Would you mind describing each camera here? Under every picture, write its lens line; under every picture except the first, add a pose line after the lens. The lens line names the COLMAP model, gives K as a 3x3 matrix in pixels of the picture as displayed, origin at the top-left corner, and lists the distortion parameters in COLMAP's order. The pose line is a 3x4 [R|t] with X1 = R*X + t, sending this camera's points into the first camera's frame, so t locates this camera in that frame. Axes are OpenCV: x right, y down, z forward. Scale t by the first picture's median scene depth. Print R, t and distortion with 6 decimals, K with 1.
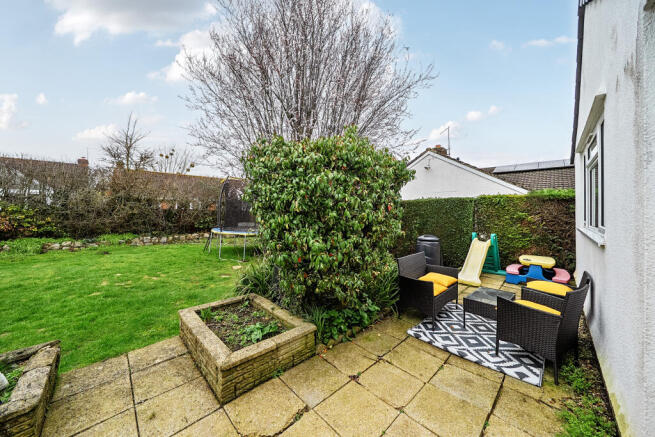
lens RADIAL K [[230.8, 0, 322.6], [0, 230.8, 205.4], [0, 0, 1]] dist [-0.001591, -0.000011]
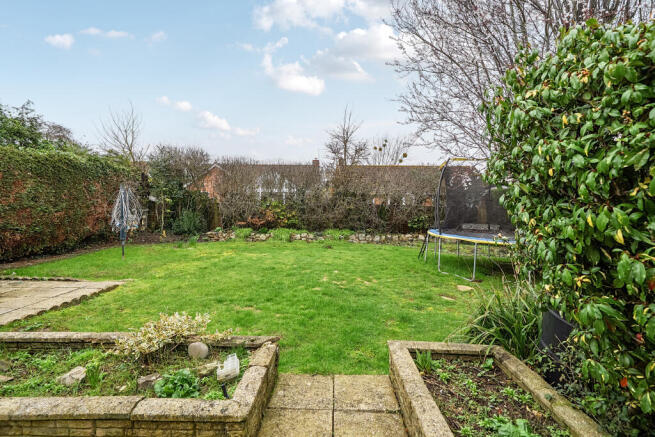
lens RADIAL K [[294.4, 0, 324.7], [0, 294.4, 197.7], [0, 0, 1]] dist [-0.000853, -0.000118]
pose [[0.709346, -0.015566, -0.704689, -0.063059], [0.007664, 0.999867, -0.014371, 0.011176], [0.704819, 0.004794, 0.709371, 0.119074]]
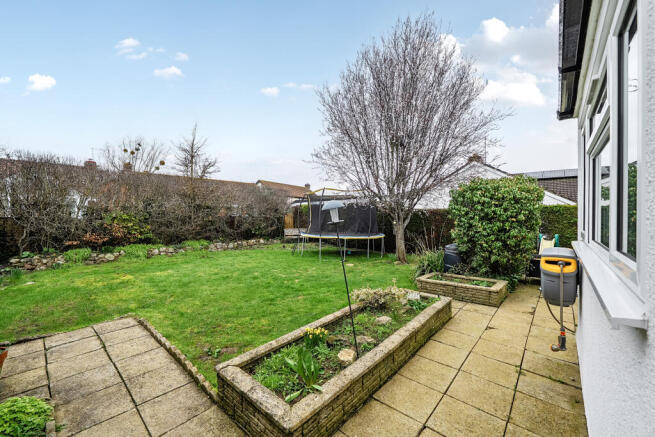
lens RADIAL K [[263.6, 0, 327.5], [0, 263.6, 218.5], [0, 0, 1]] dist [0.000049, -0.000265]
pose [[0.997833, -0.006621, 0.065459, -0.958066], [0.004255, 0.999335, 0.036212, -0.043289], [-0.065656, -0.035855, 0.997198, -0.611310]]
